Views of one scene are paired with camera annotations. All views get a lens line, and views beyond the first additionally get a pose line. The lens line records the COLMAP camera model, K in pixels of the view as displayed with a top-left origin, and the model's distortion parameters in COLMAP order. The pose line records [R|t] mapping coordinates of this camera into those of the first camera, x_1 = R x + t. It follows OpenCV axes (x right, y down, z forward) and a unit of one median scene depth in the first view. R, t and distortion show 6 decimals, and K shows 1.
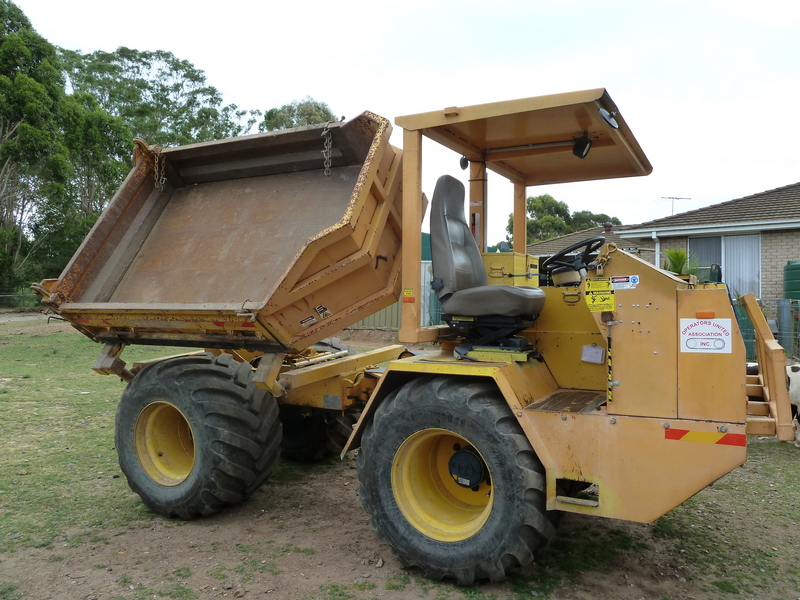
lens RADIAL K [[600.1, 0, 404.0], [0, 600.1, 302.6], [0, 0, 1]] dist [-0.029507, 0.009856]
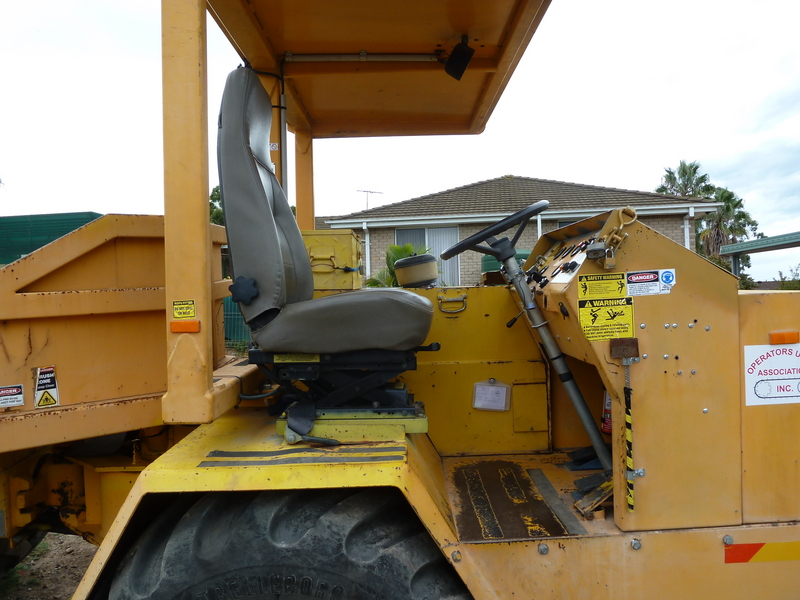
lens RADIAL K [[600.1, 0, 404.5], [0, 600.1, 298.3], [0, 0, 1]] dist [-0.029507, 0.009856]
pose [[0.871214, -0.033299, 0.489773, -0.073849], [0.030278, 0.999442, 0.014092, -0.030776], [-0.489969, 0.002552, 0.871736, 0.588896]]
